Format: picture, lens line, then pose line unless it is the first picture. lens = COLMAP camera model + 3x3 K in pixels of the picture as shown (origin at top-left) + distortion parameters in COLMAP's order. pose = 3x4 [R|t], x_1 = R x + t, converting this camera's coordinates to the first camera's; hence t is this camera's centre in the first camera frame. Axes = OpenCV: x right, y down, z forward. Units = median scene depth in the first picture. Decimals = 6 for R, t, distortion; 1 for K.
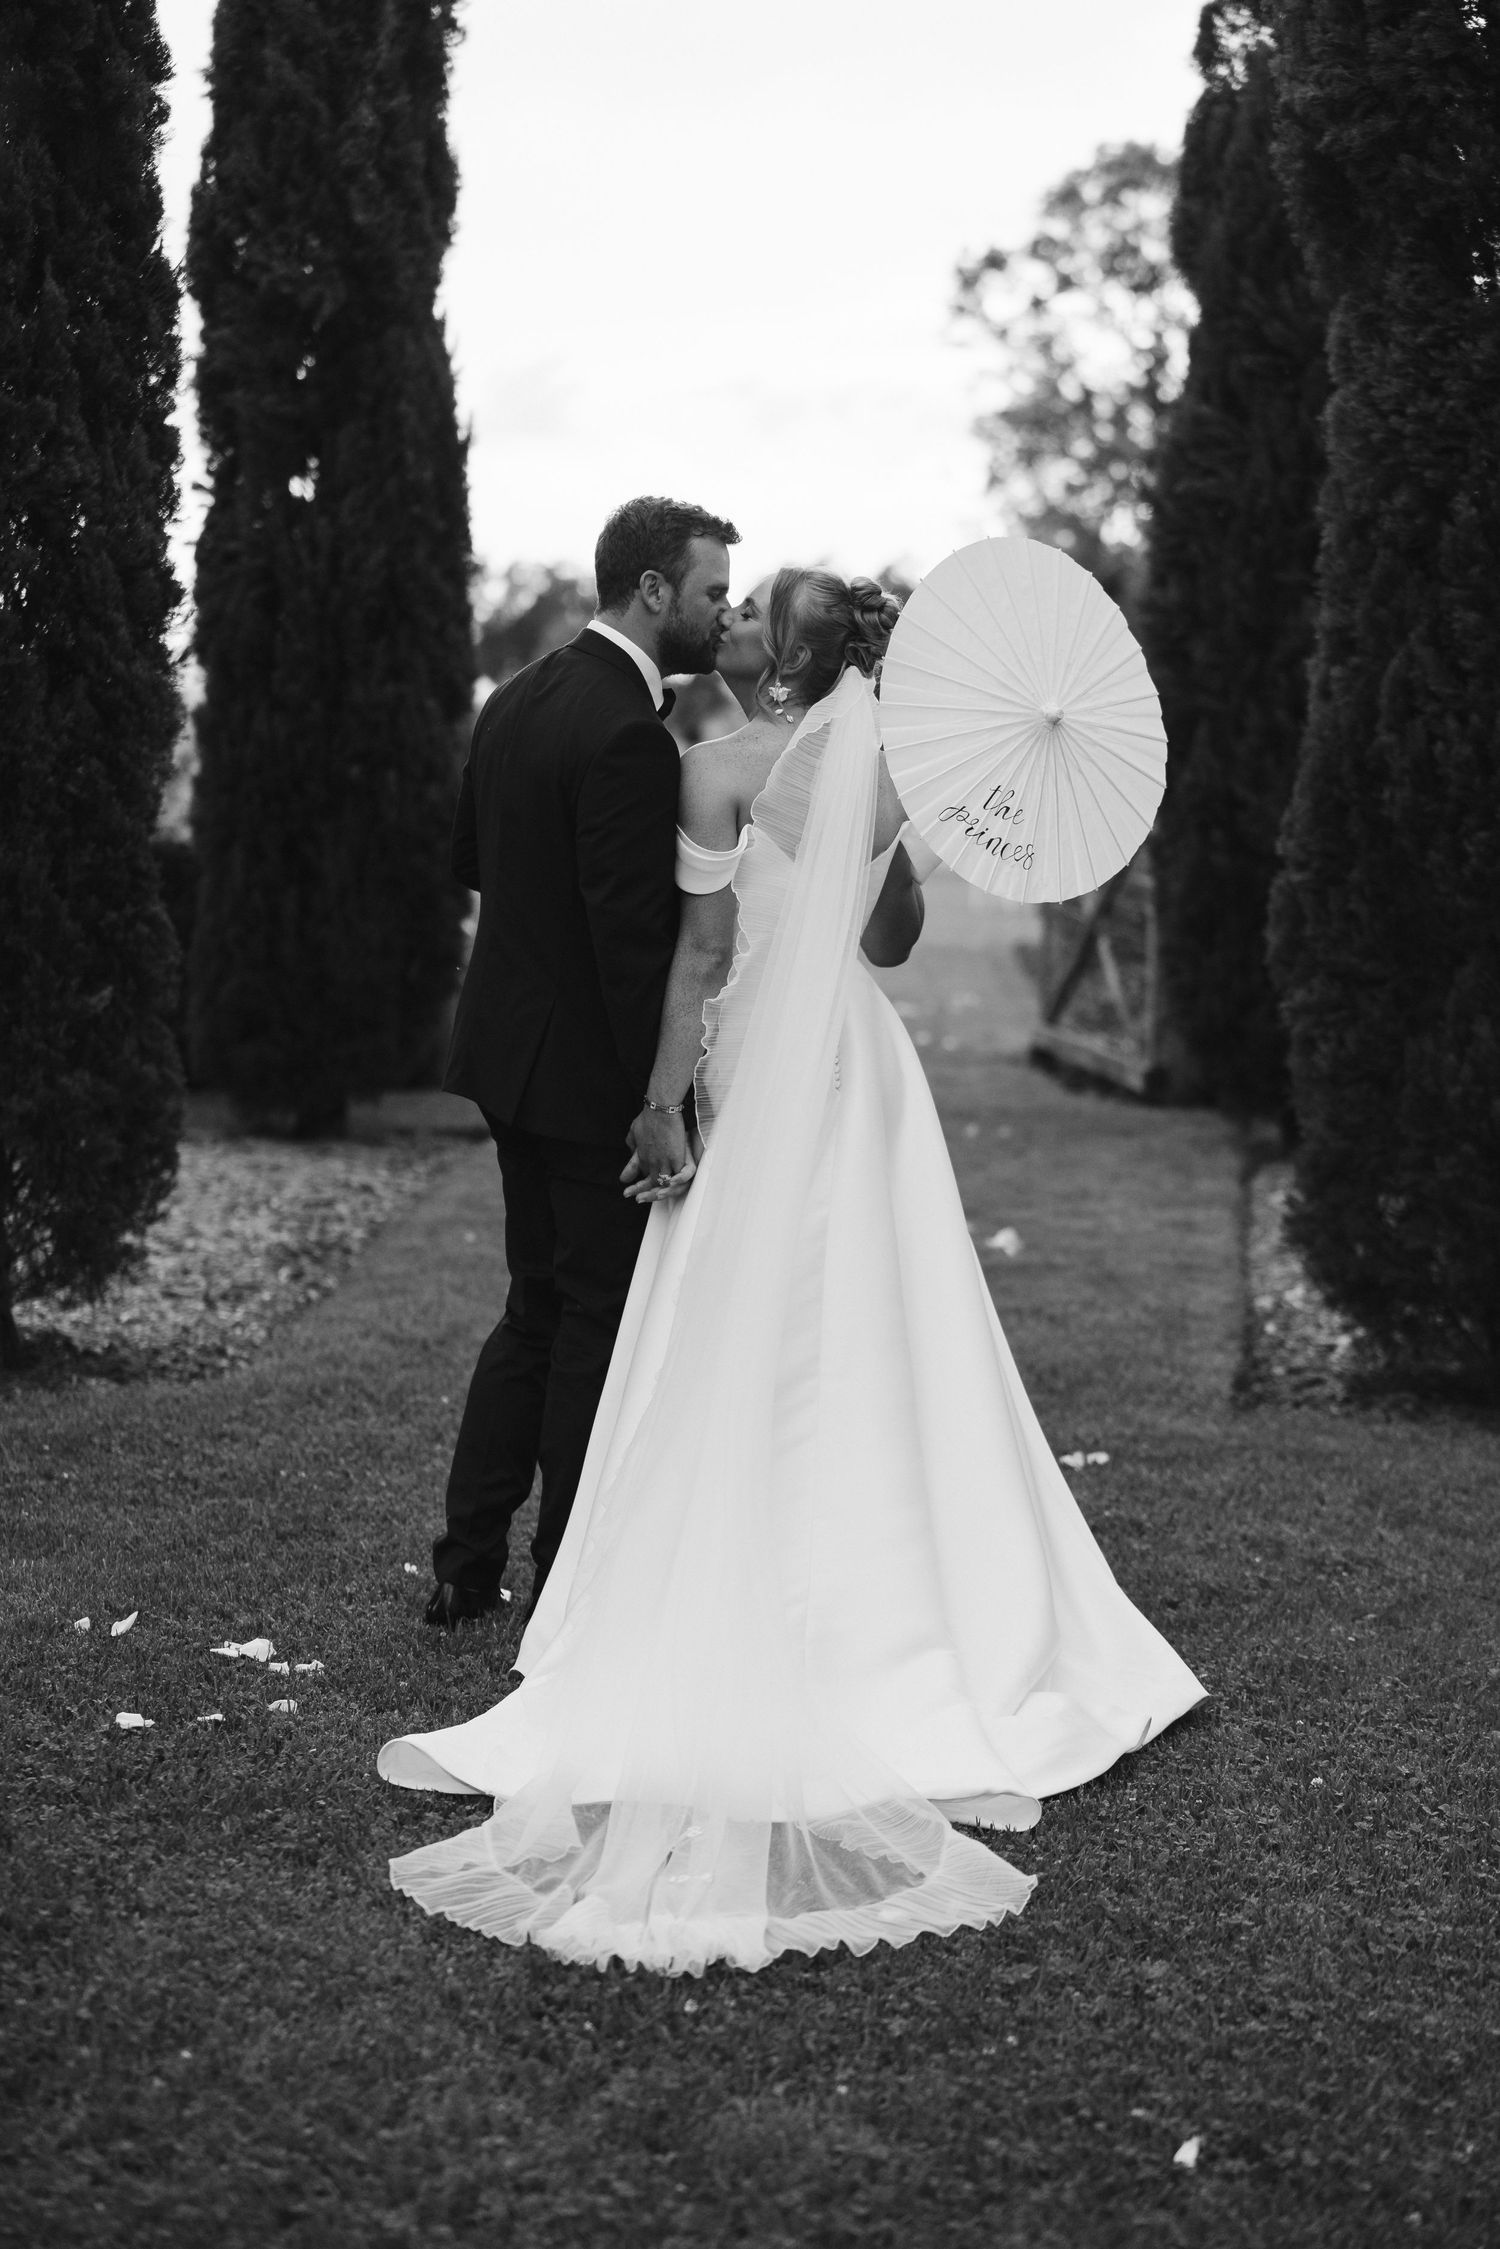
lens RADIAL K [[4148.1, 0, 750.0], [0, 4148.1, 1124.5], [0, 0, 1]] dist [0.036511, -0.131061]
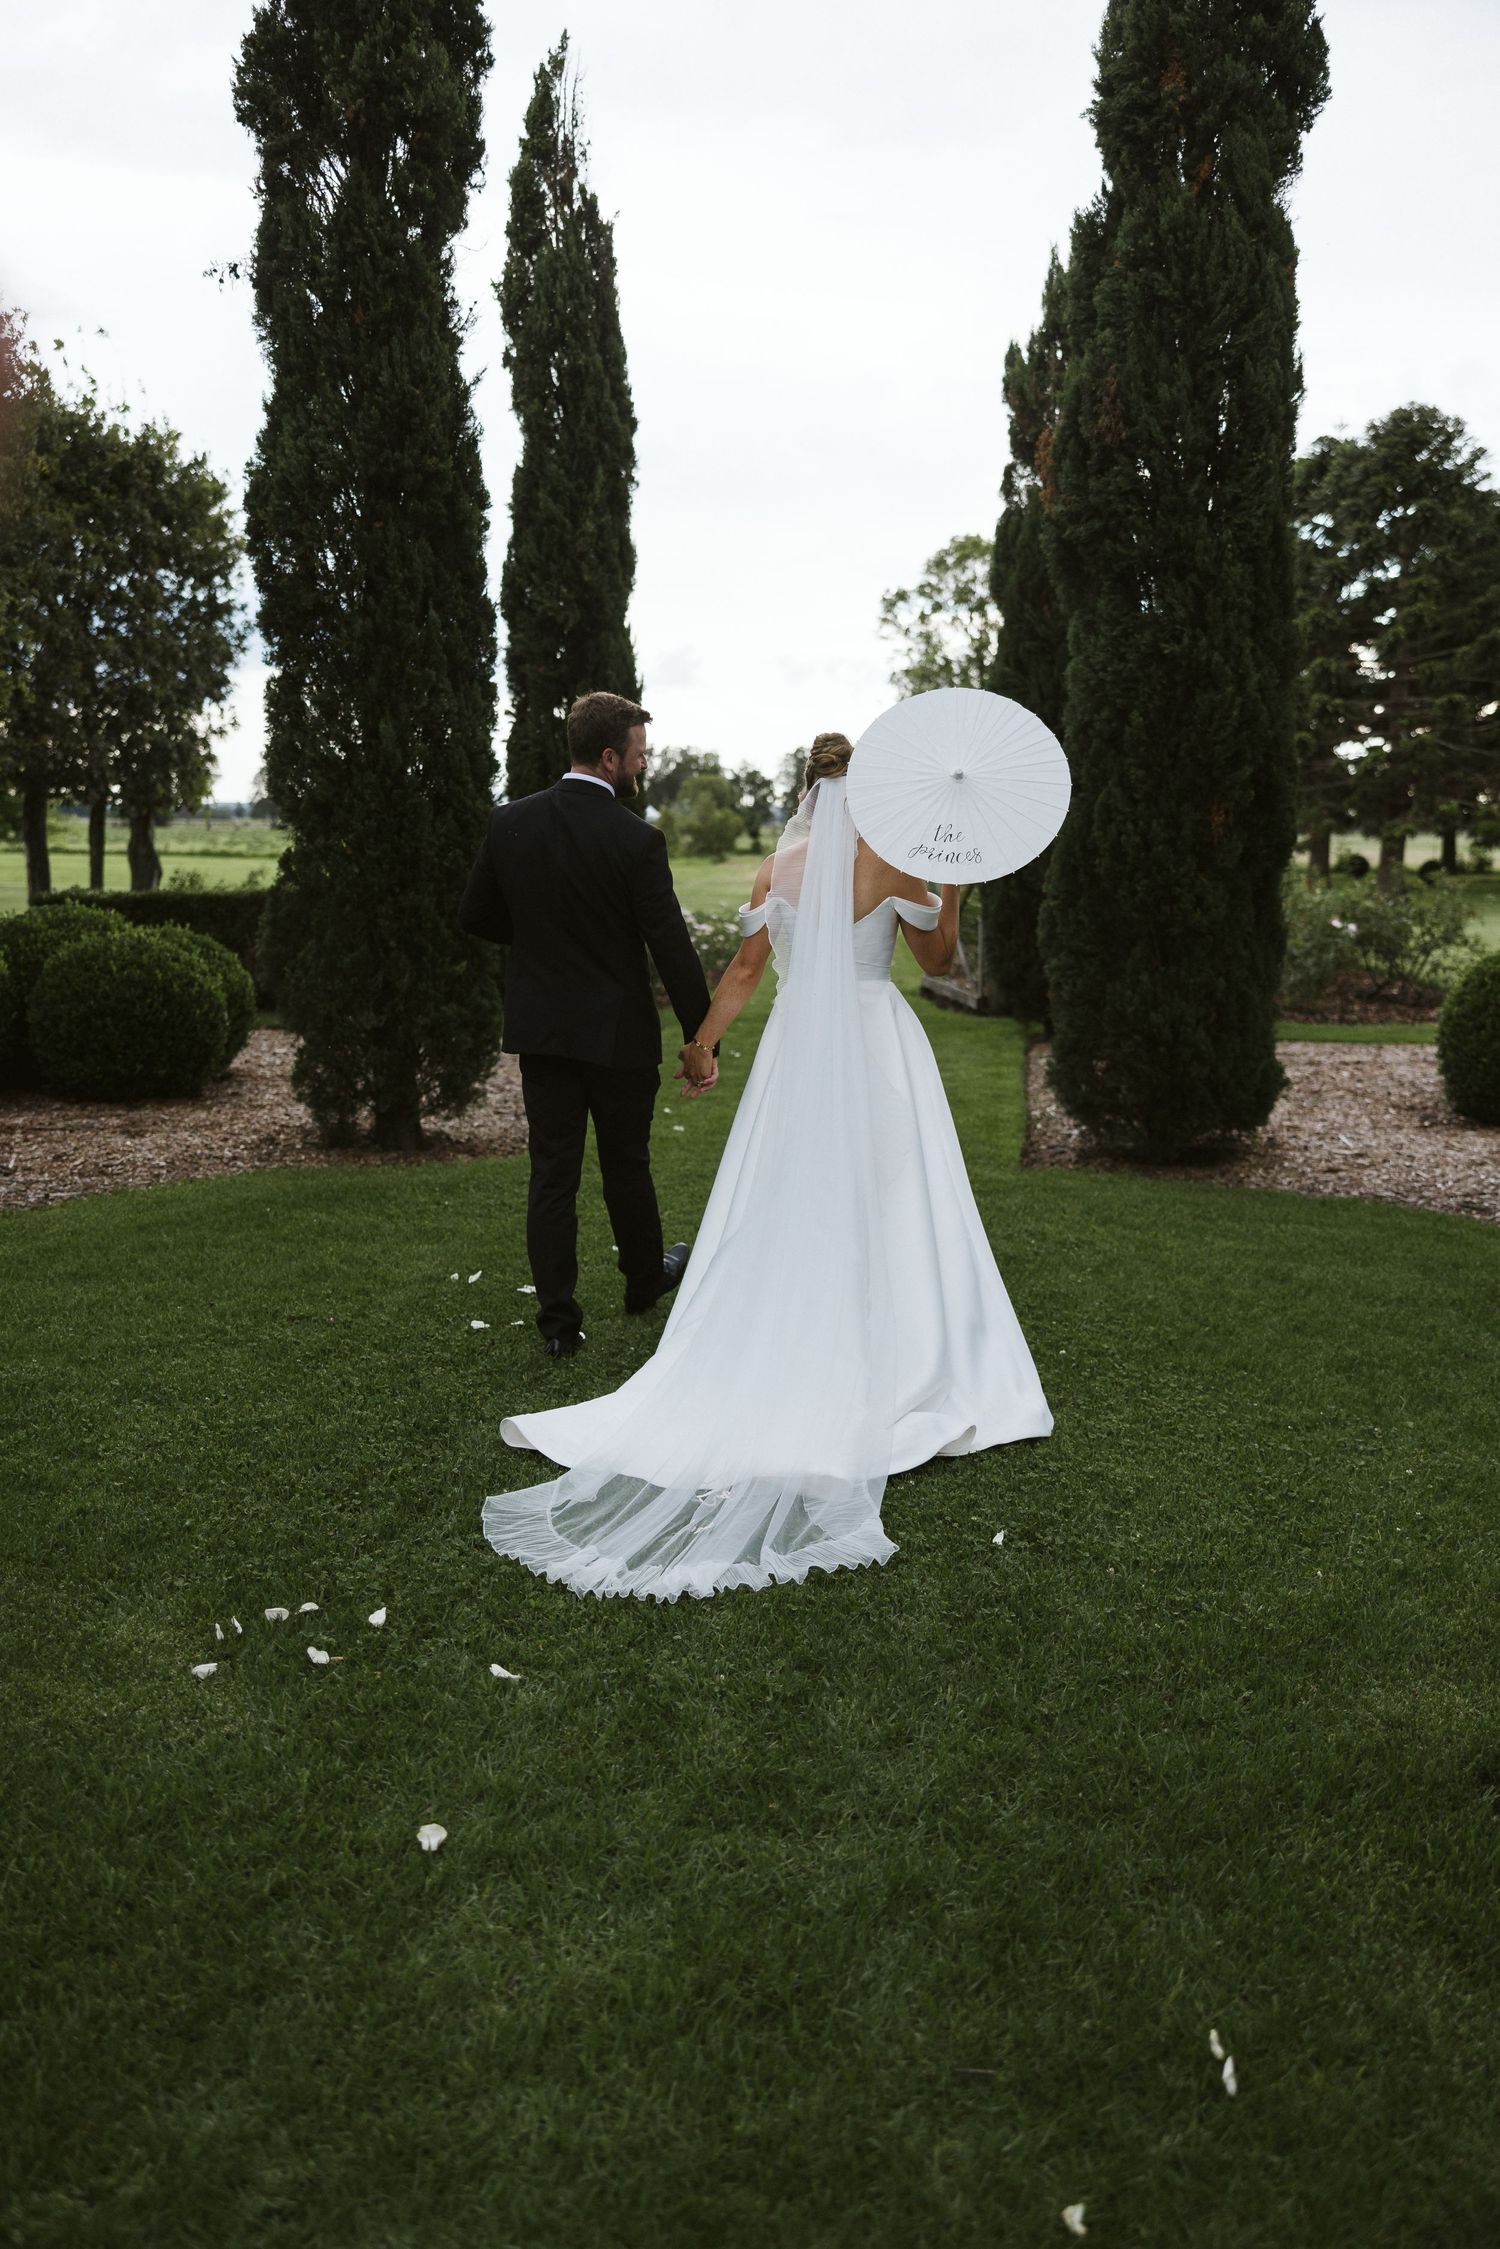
lens RADIAL K [[2022.3, 0, 750.0], [0, 2022.3, 1124.5], [0, 0, 1]] dist [0.002470, 0.019573]
pose [[0.999840, -0.005427, -0.017054, 0.000922], [0.006268, 0.998746, 0.049664, -0.001836], [0.016764, -0.049763, 0.998620, 0.010800]]
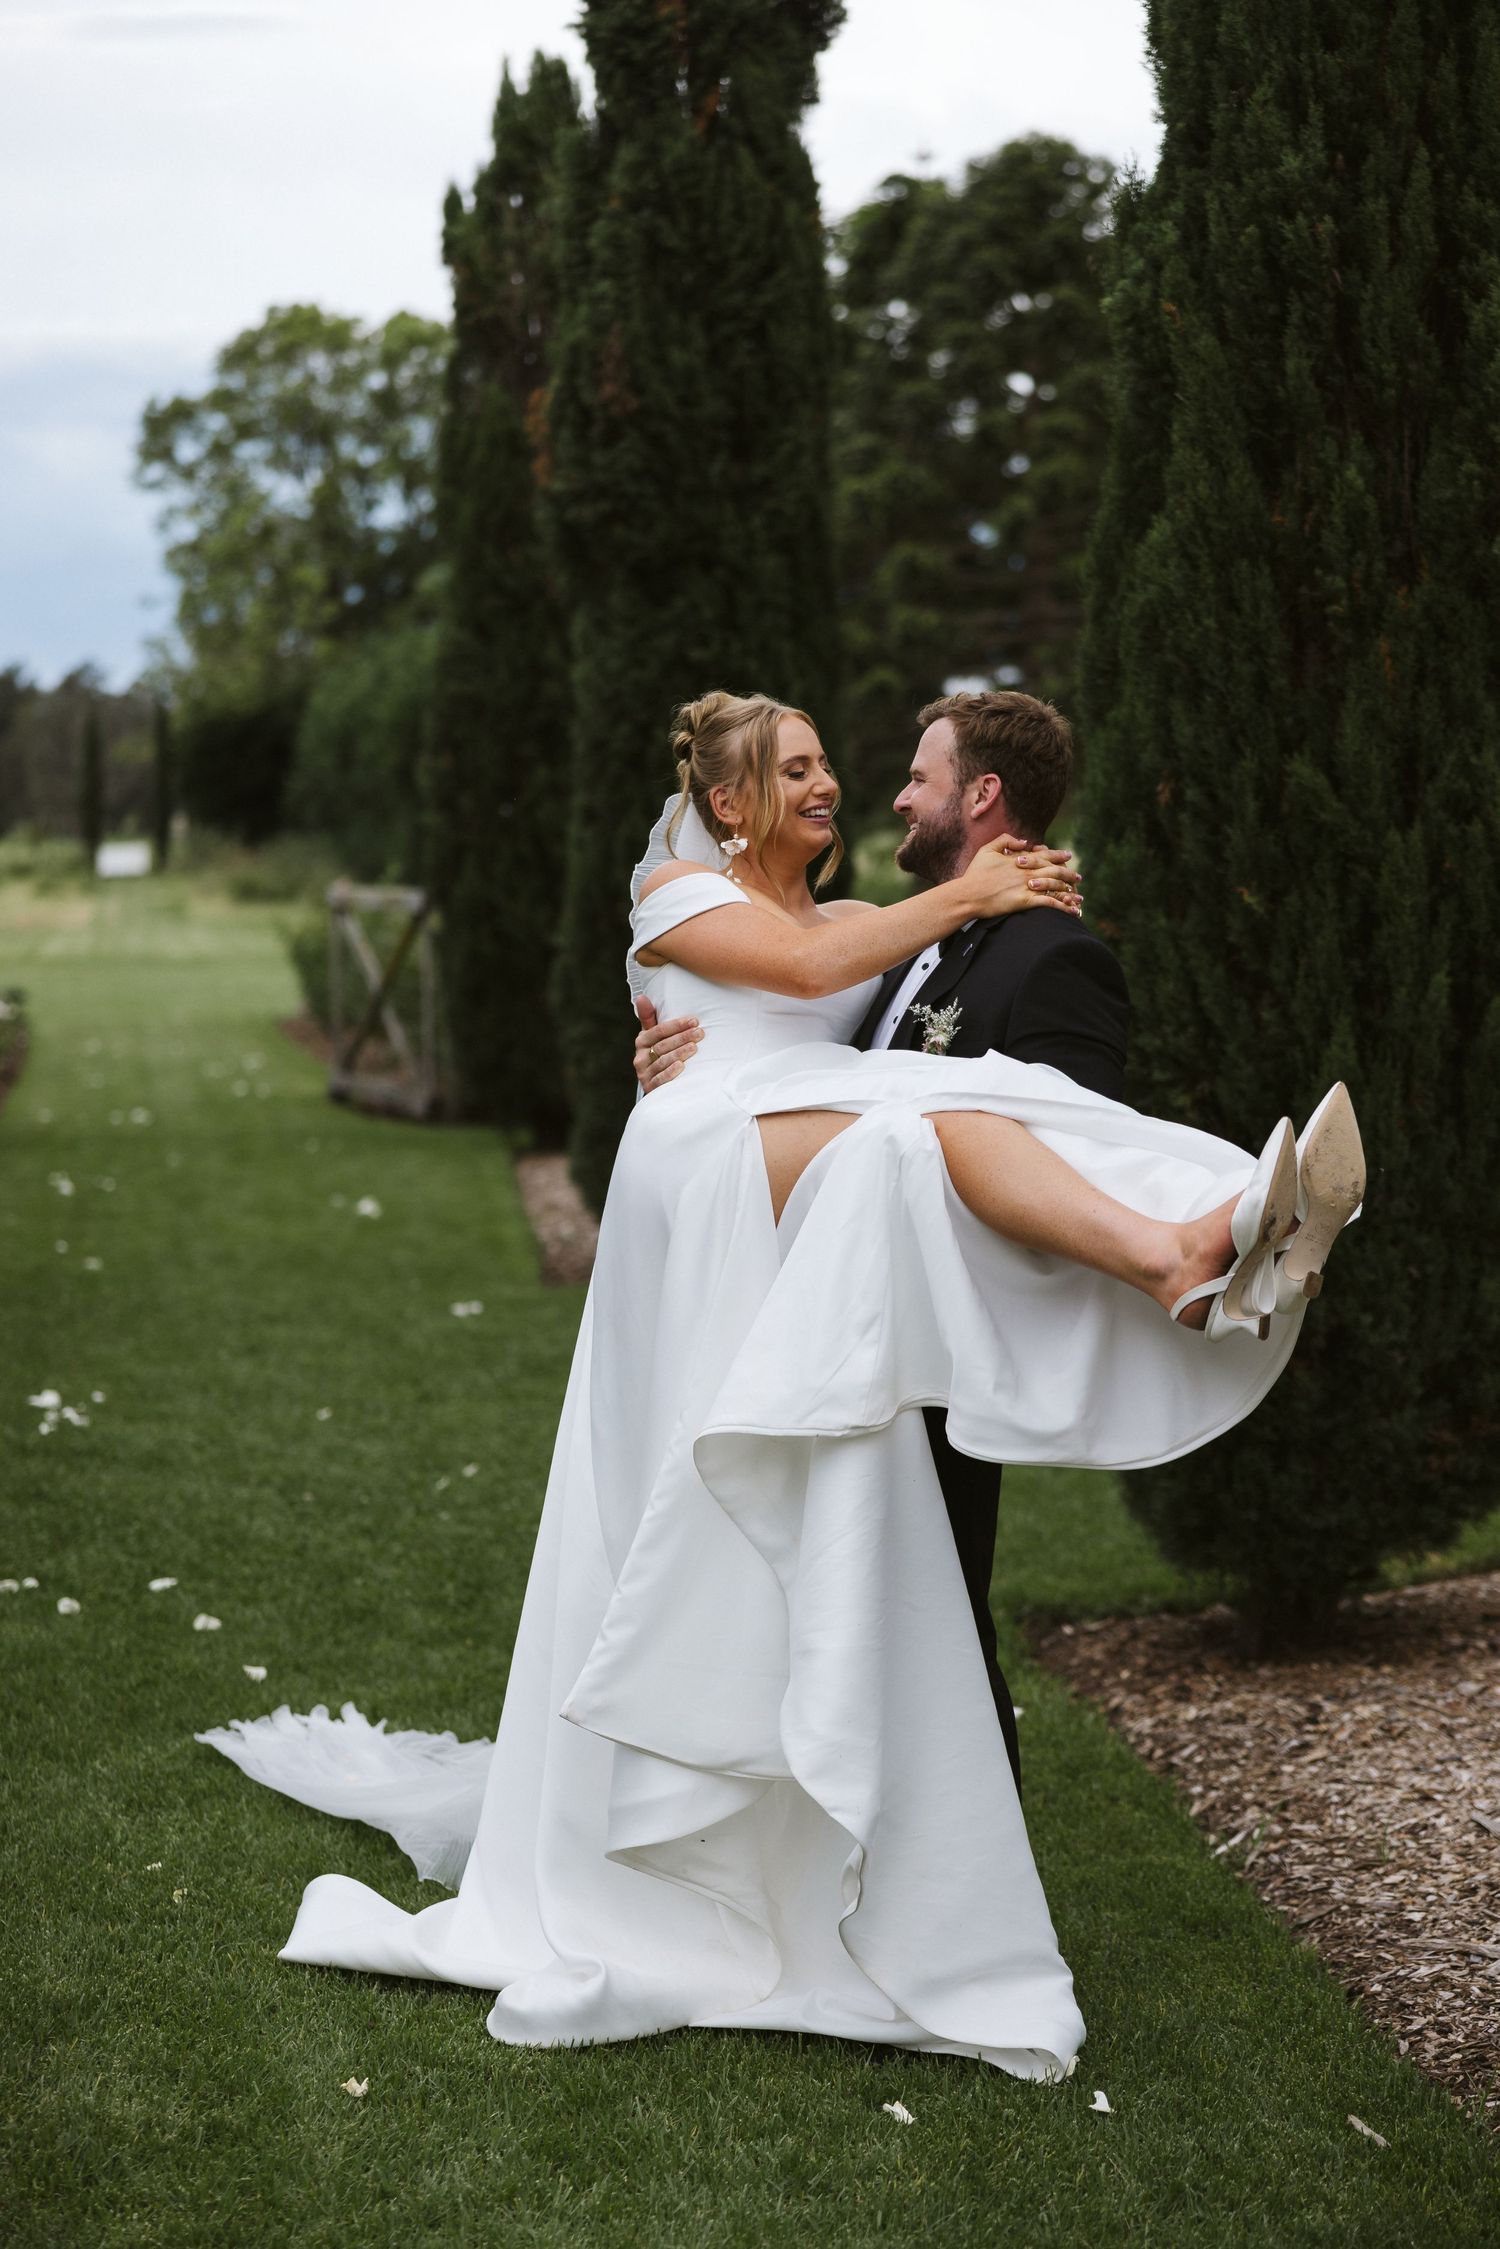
lens RADIAL K [[3997.7, 0, 750.0], [0, 3997.7, 1124.5], [0, 0, 1]] dist [0.018743, -0.093926]
pose [[0.978239, -0.038941, 0.203794, -0.111903], [0.042429, 0.999018, -0.012770, 0.026434], [-0.203097, 0.021139, 0.978930, -0.508264]]
